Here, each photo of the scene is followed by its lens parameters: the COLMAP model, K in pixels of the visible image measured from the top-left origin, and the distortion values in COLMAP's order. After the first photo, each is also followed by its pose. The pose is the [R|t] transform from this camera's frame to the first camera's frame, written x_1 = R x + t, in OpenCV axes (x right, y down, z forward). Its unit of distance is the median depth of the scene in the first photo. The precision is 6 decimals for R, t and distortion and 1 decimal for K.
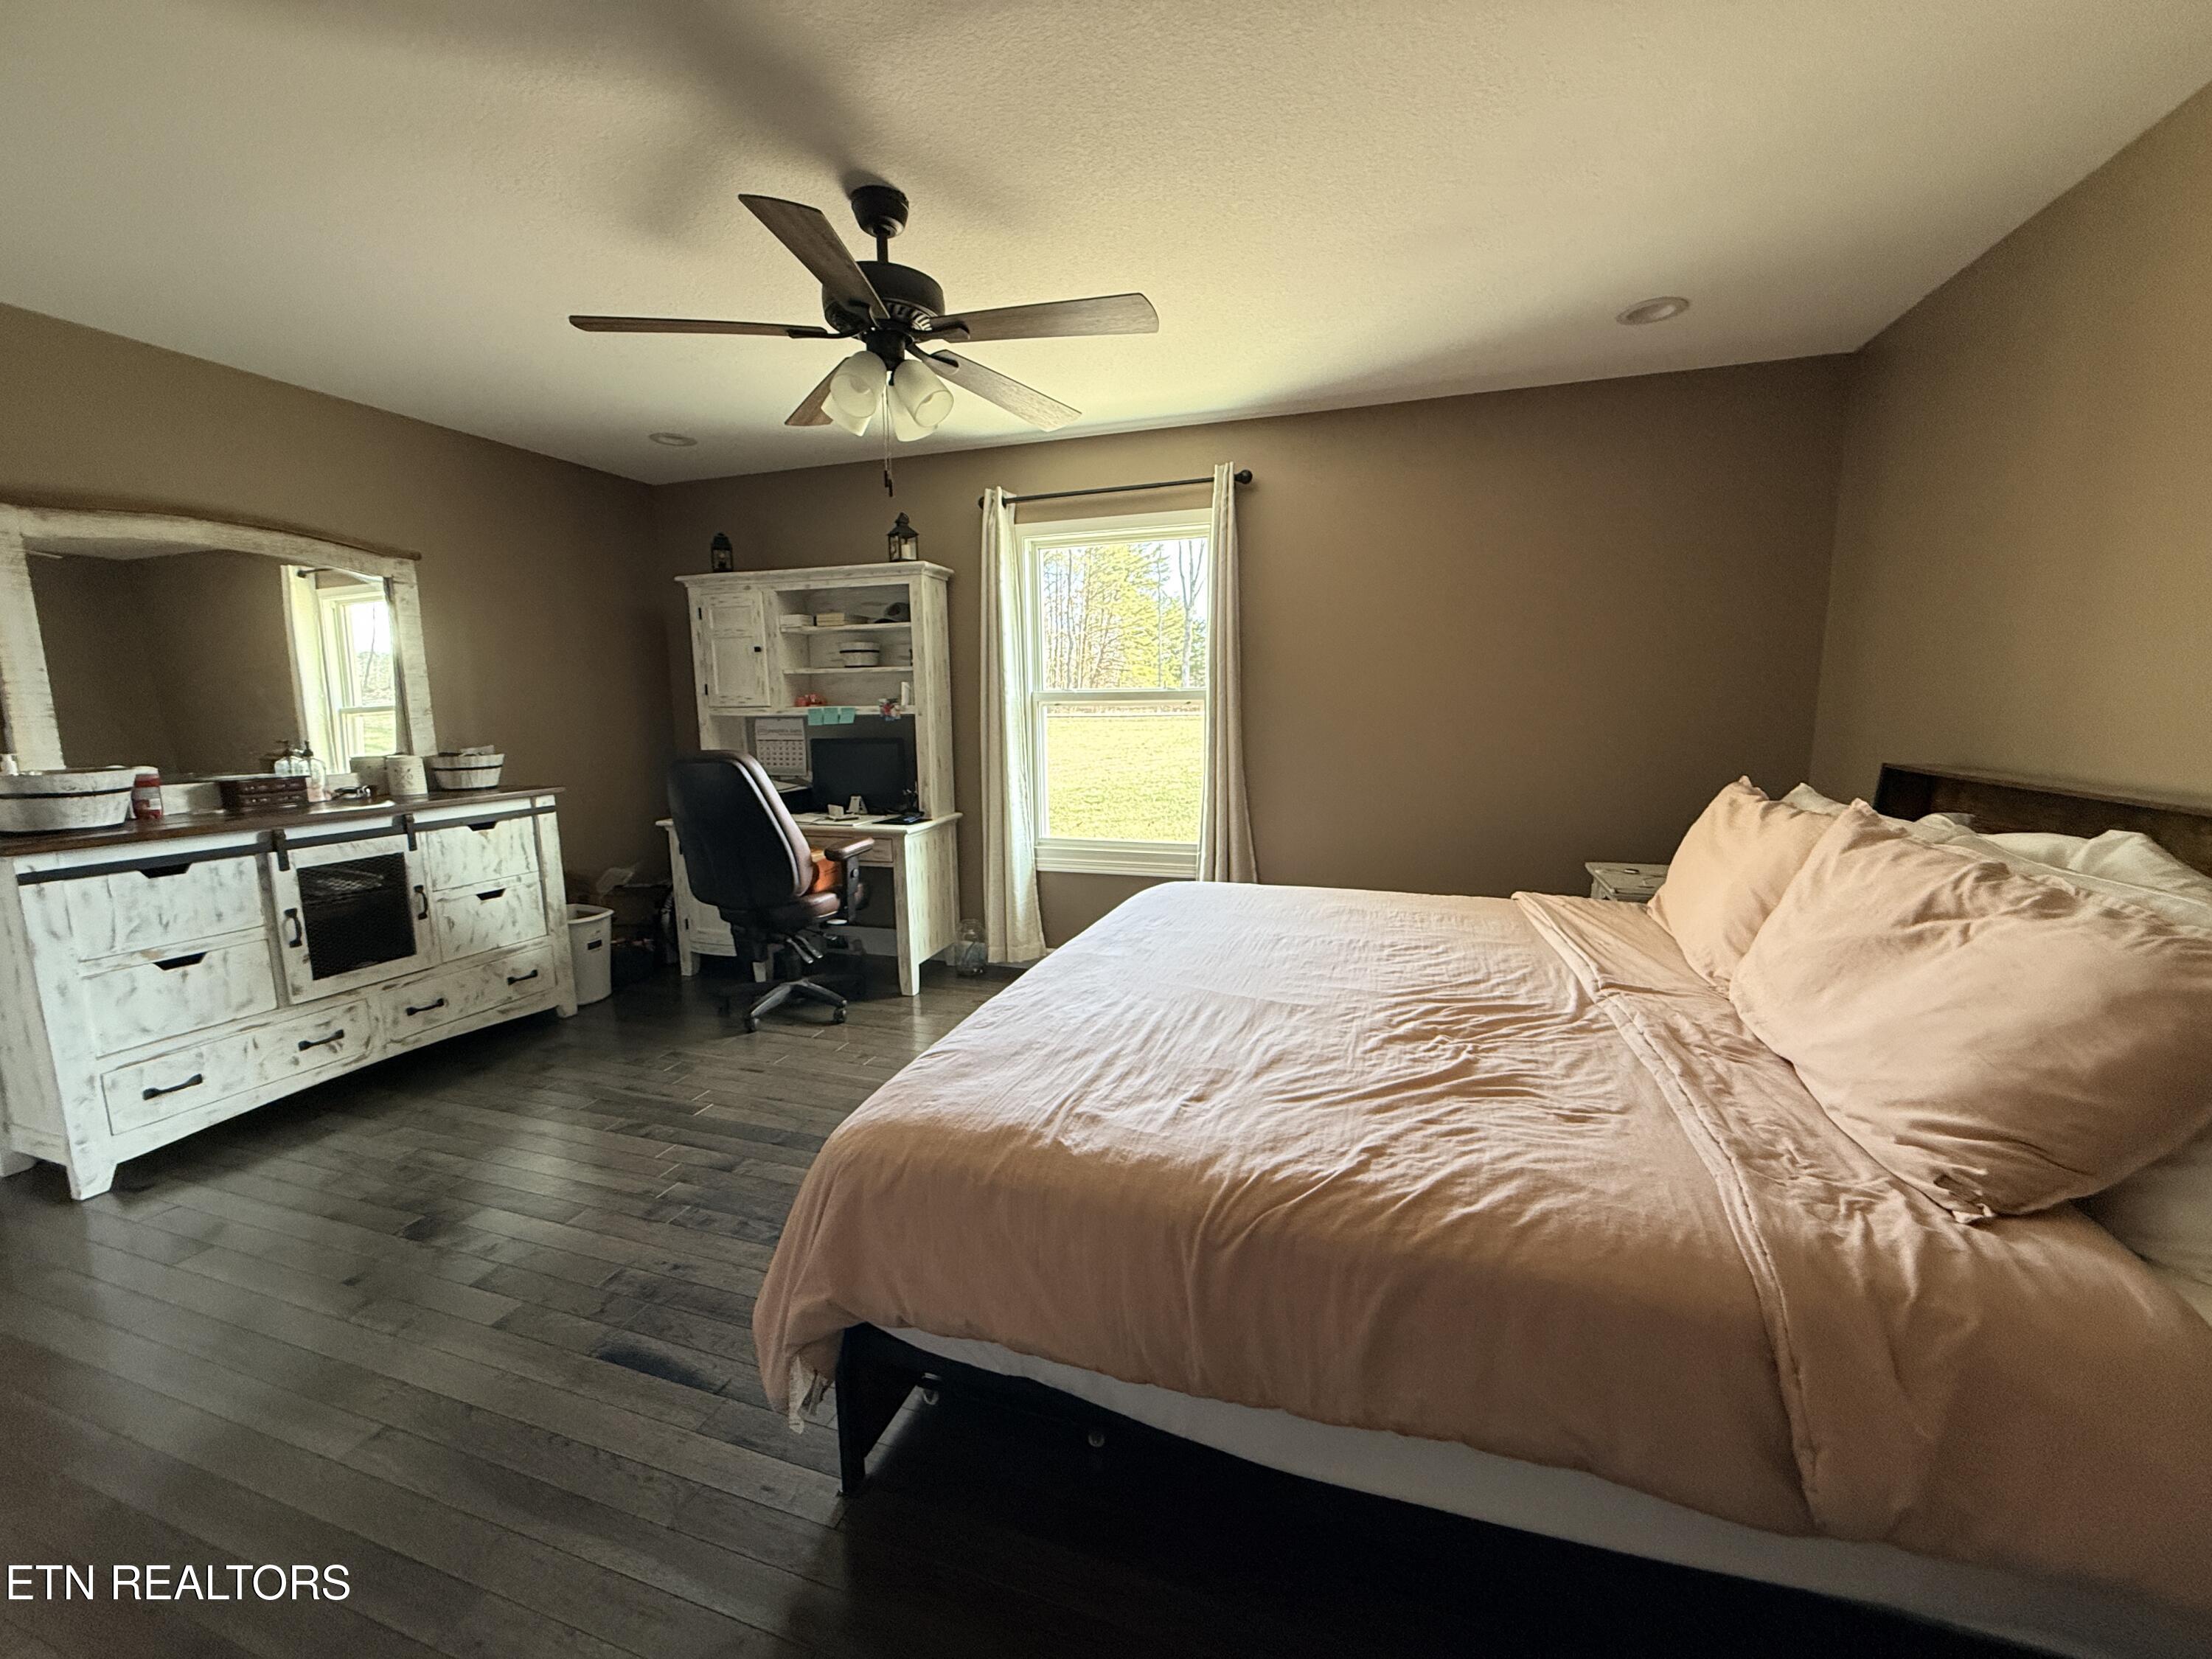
lens RADIAL K [[884.4, 0, 1106.0], [0, 884.4, 832.3], [0, 0, 1]] dist [0.000176, -0.000614]
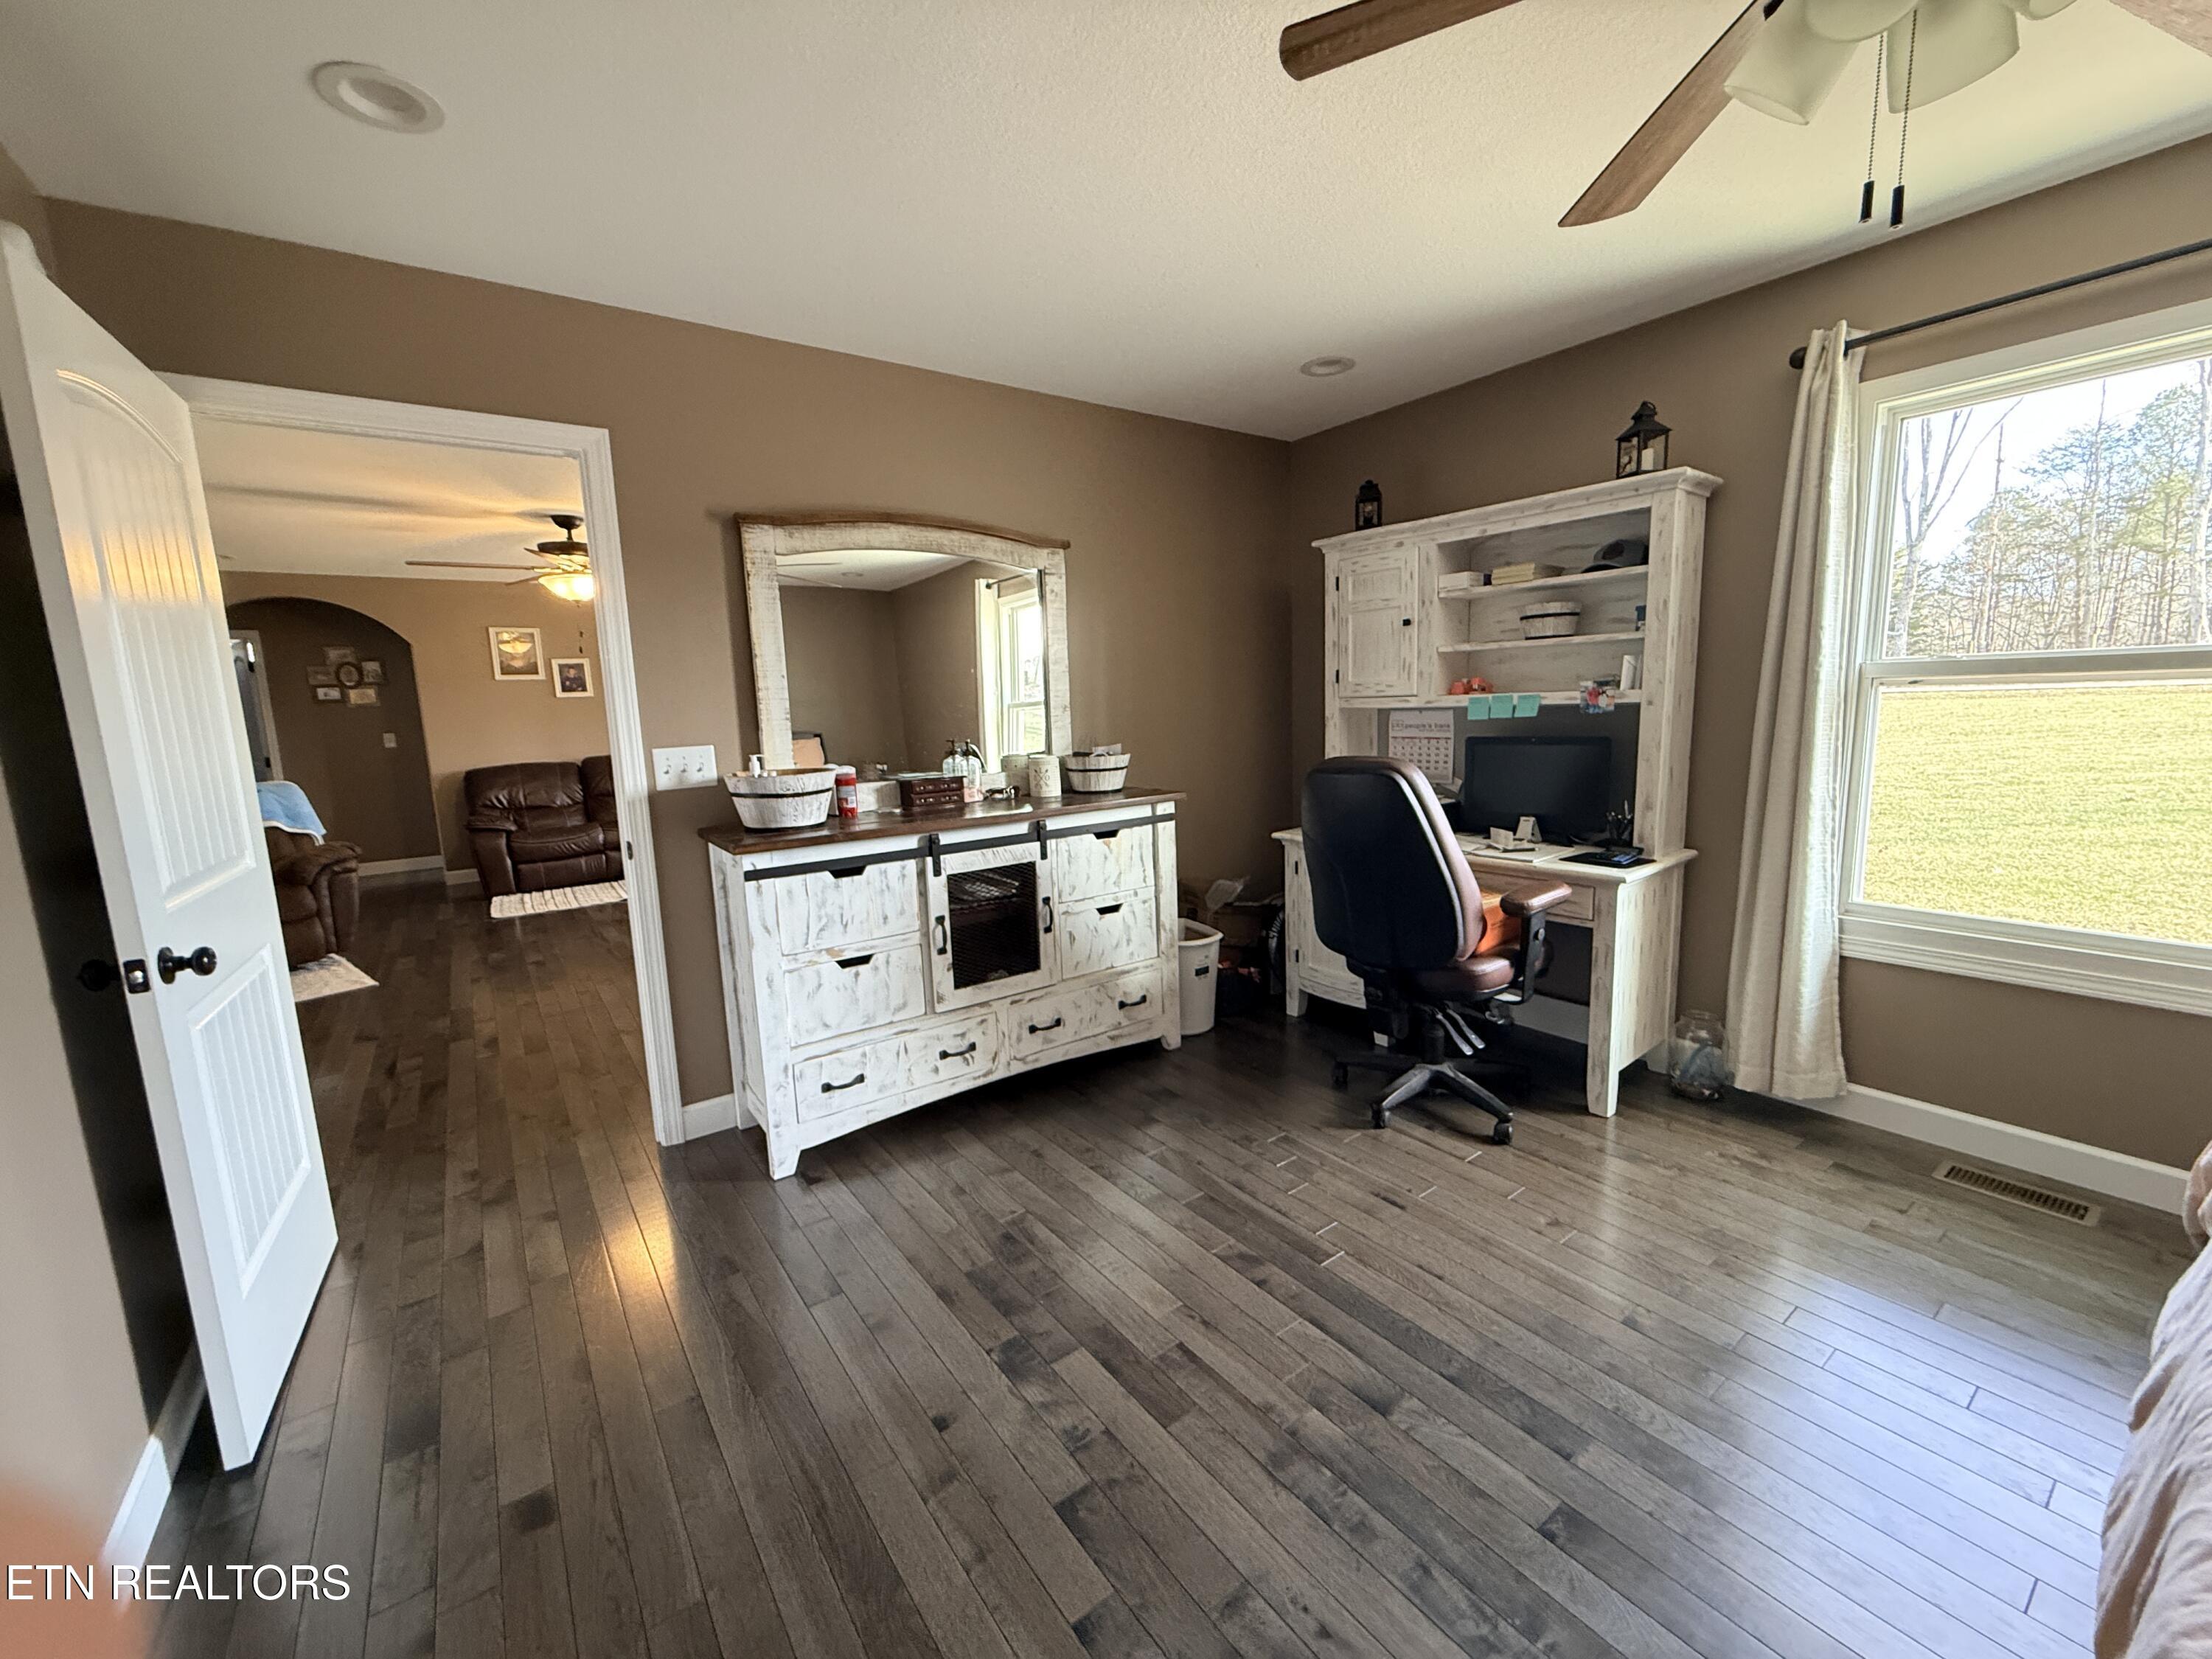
lens RADIAL K [[882.5, 0, 1103.2], [0, 882.5, 830.8], [0, 0, 1]] dist [-0.000266, 0.000069]
pose [[0.814327, 0.068453, -0.576356, -0.172870], [-0.059554, 0.997634, 0.034344, -0.038981], [0.577344, 0.006357, 0.816477, 0.240671]]
